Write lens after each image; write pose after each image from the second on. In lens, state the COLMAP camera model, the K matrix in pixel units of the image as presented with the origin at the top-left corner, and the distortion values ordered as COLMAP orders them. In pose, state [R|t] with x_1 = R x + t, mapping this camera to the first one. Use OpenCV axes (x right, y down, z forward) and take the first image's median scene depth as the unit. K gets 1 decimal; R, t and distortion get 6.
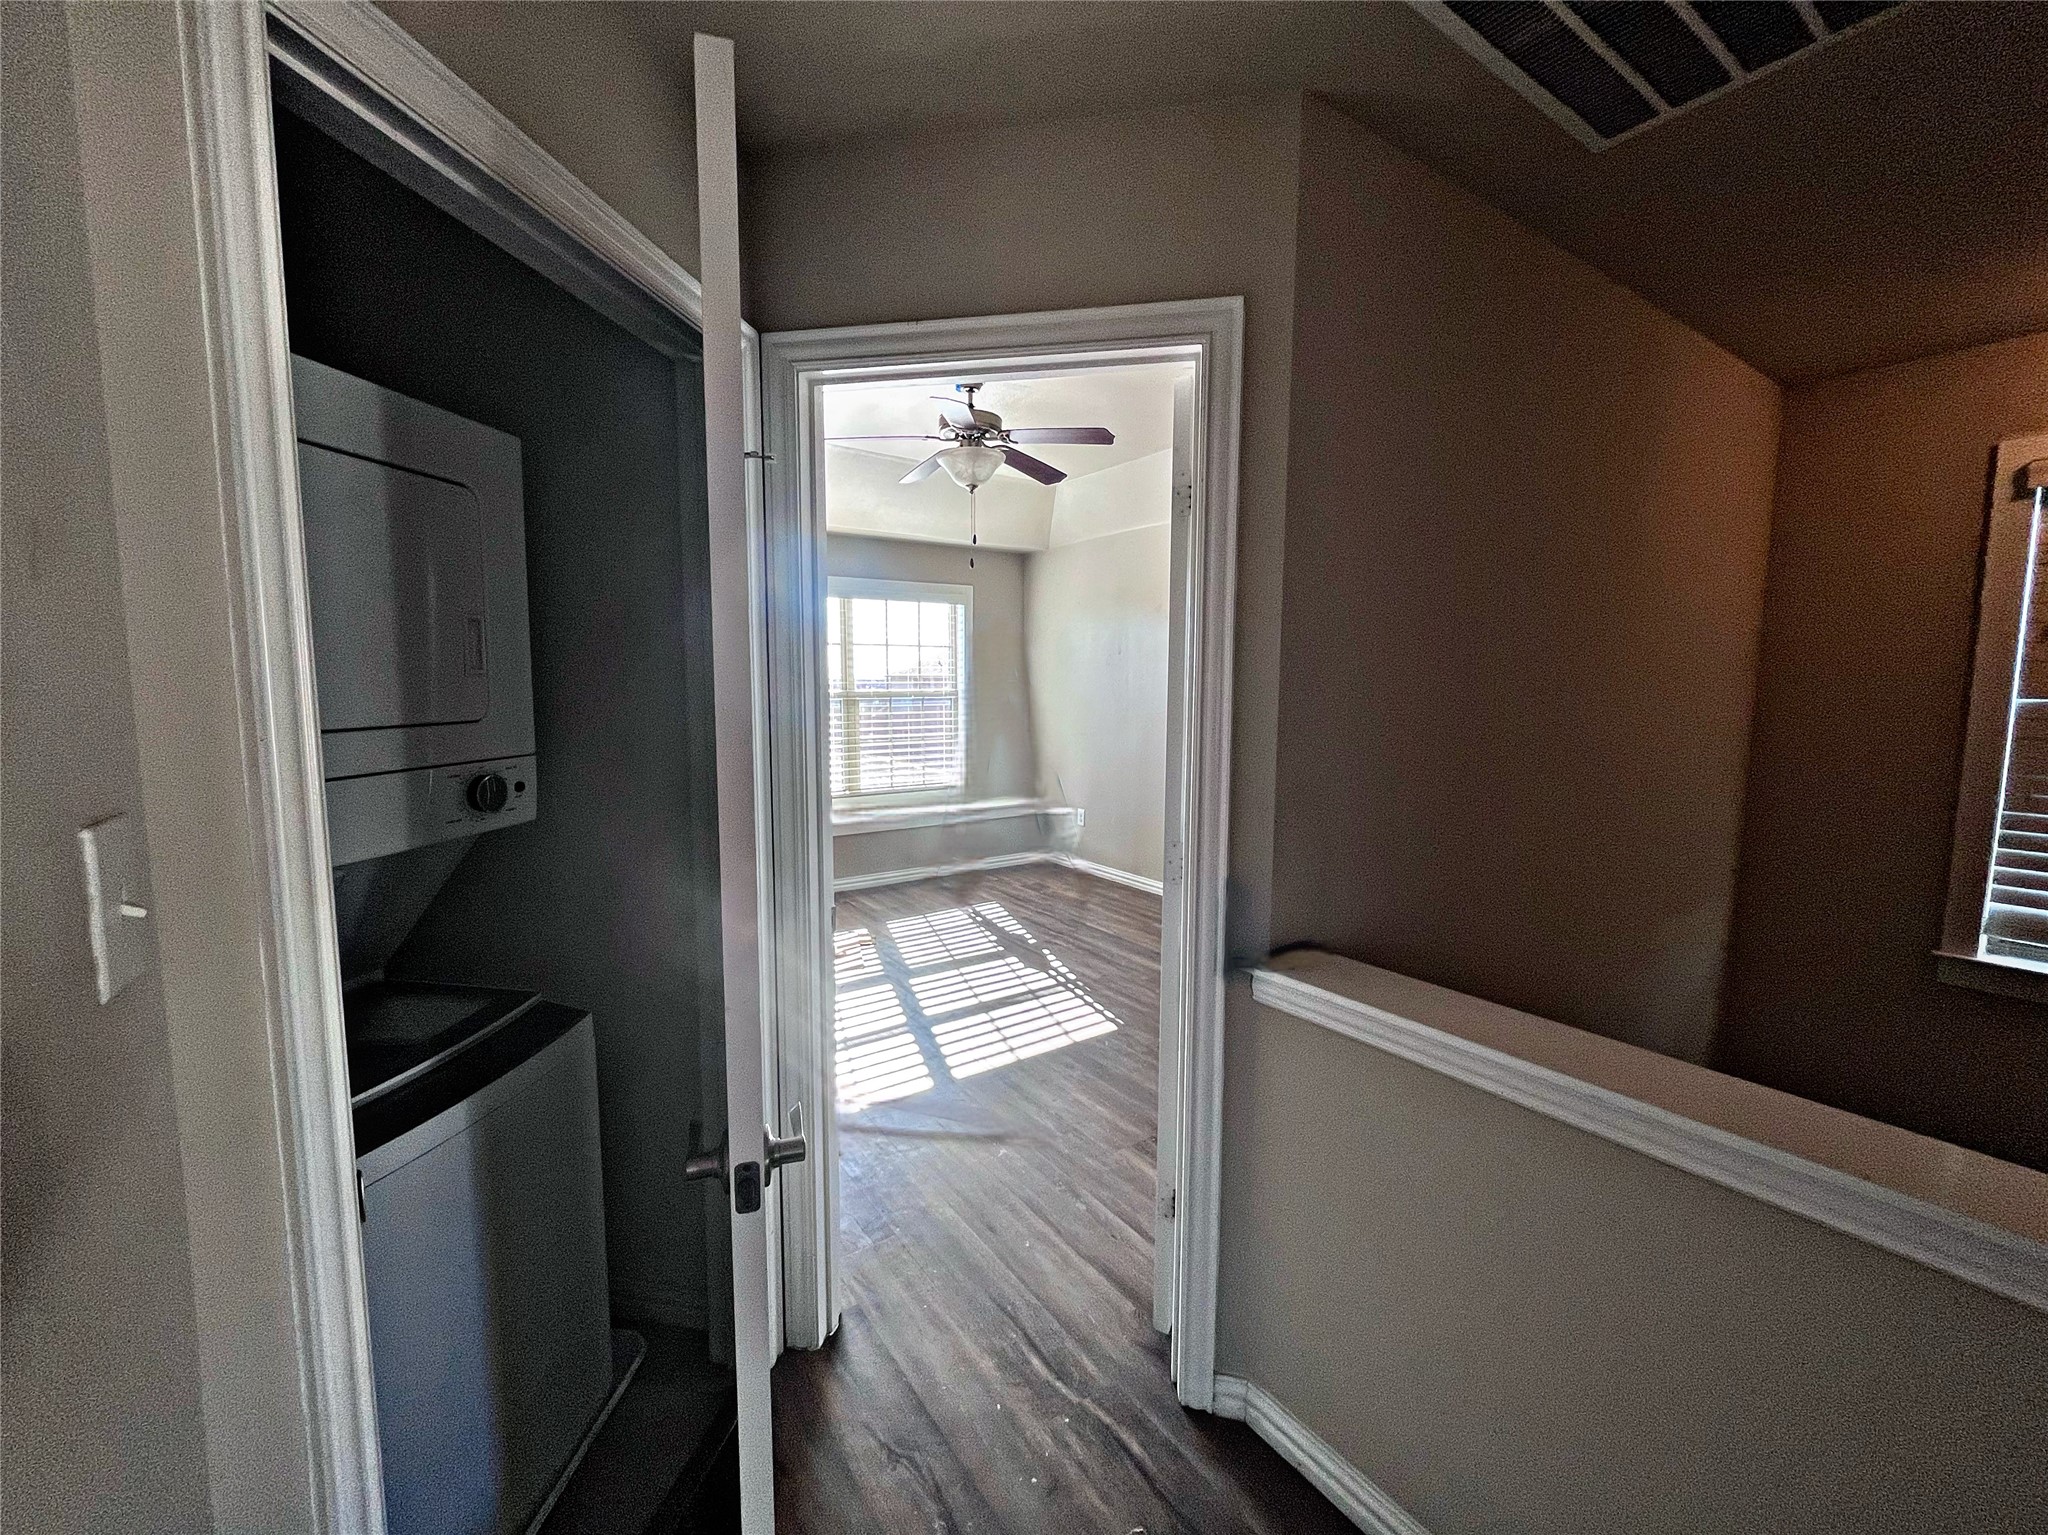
lens RADIAL K [[825.8, 0, 1016.9], [0, 825.8, 767.4], [0, 0, 1]] dist [-0.001797, -0.000255]
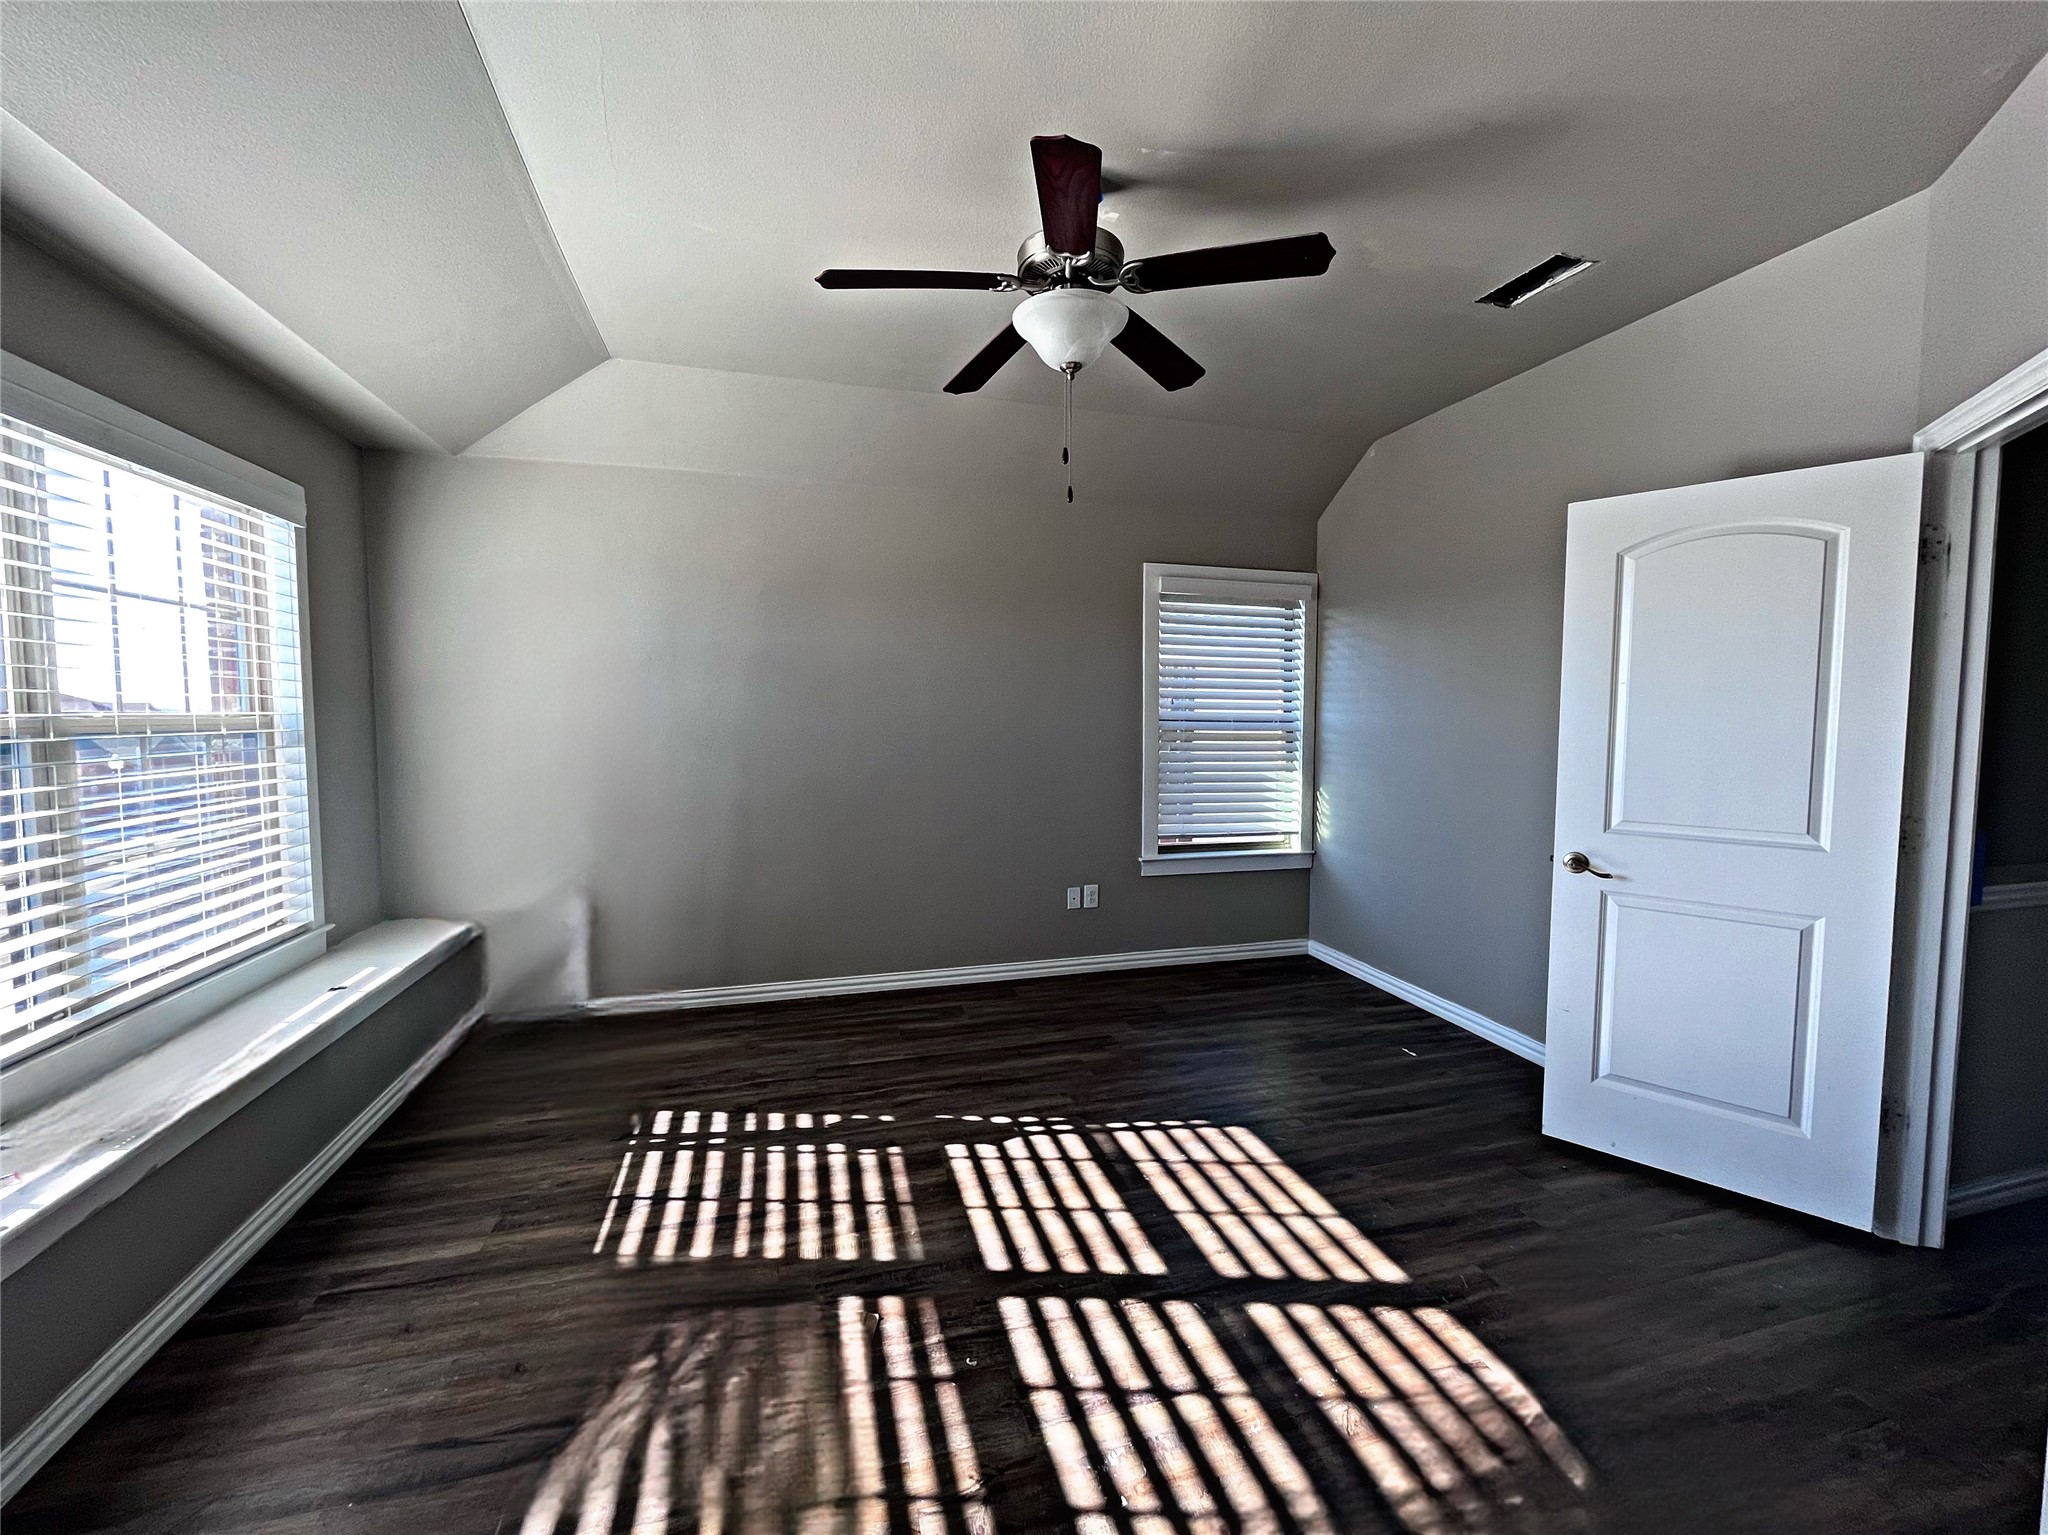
lens RADIAL K [[825.8, 0, 1017.6], [0, 825.8, 759.7], [0, 0, 1]] dist [-0.001797, -0.000255]
pose [[0.318226, -0.050058, 0.946692, -0.571983], [0.095269, 0.995238, 0.020601, -0.062650], [-0.943216, 0.083635, 0.321480, 0.766777]]
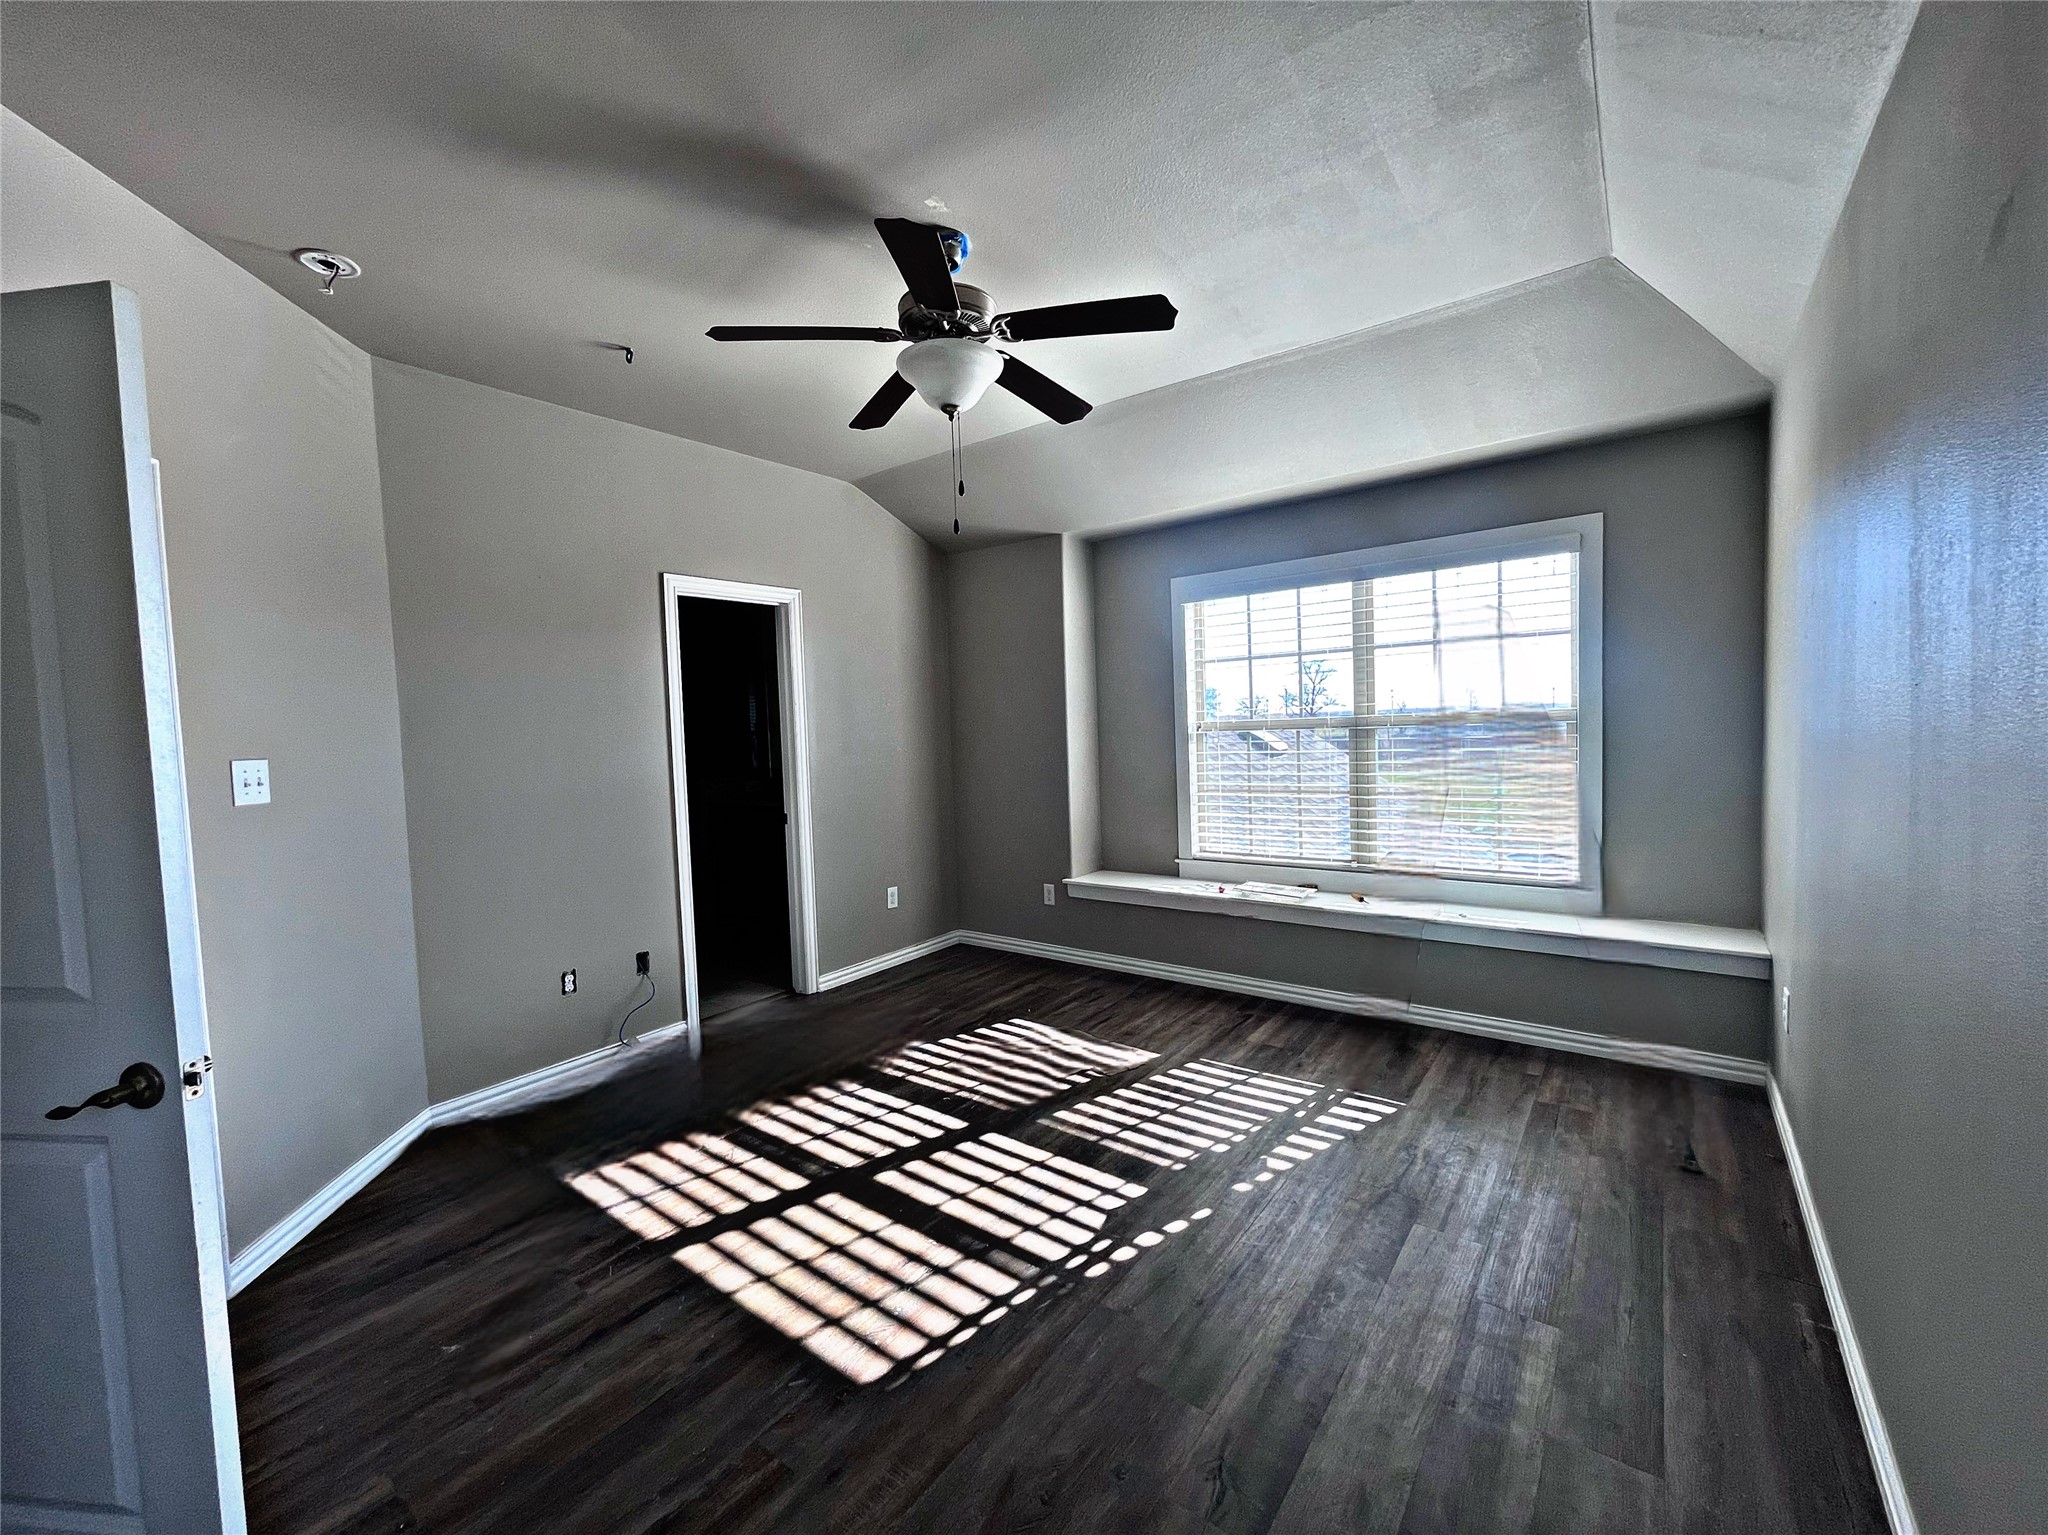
lens RADIAL K [[825.8, 0, 1020.2], [0, 825.8, 763.7], [0, 0, 1]] dist [-0.001797, -0.000255]
pose [[0.318538, 0.033682, -0.947311, 0.516965], [-0.063945, 0.997856, 0.013977, -0.065775], [0.945751, 0.056123, 0.320009, 0.755010]]
